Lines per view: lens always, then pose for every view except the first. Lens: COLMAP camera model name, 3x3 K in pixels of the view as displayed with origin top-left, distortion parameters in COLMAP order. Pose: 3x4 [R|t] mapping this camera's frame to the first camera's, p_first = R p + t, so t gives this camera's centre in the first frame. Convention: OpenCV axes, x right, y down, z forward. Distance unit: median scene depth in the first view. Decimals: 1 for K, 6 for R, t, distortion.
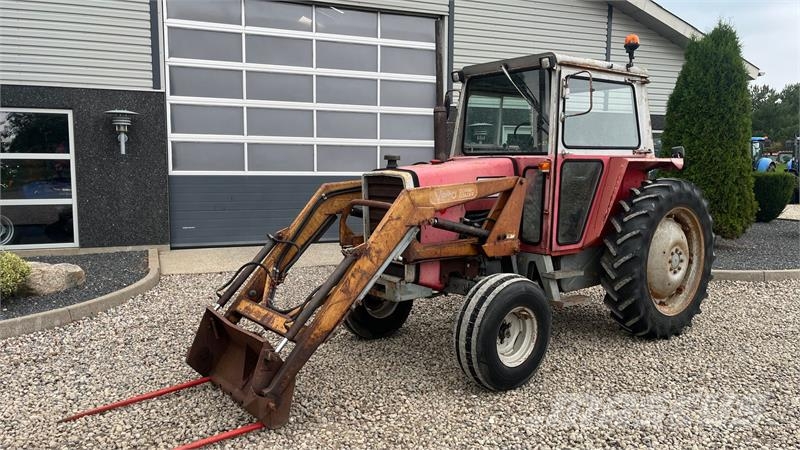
lens RADIAL K [[605.0, 0, 392.4], [0, 605.0, 223.7], [0, 0, 1]] dist [0.062069, -0.074844]
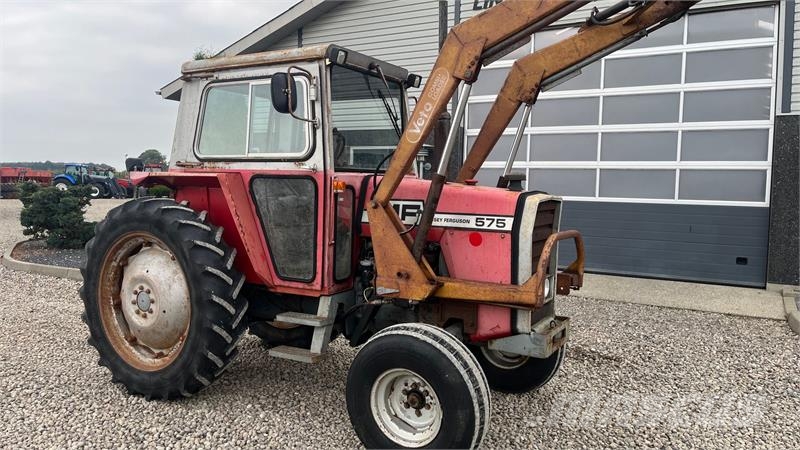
lens RADIAL K [[605.0, 0, 394.3], [0, 605.0, 220.2], [0, 0, 1]] dist [0.062069, -0.074844]
pose [[0.619911, 0.052741, -0.782897, 0.789826], [-0.095111, 0.995432, -0.008252, -0.023947], [0.778886, 0.079578, 0.622096, 0.316752]]
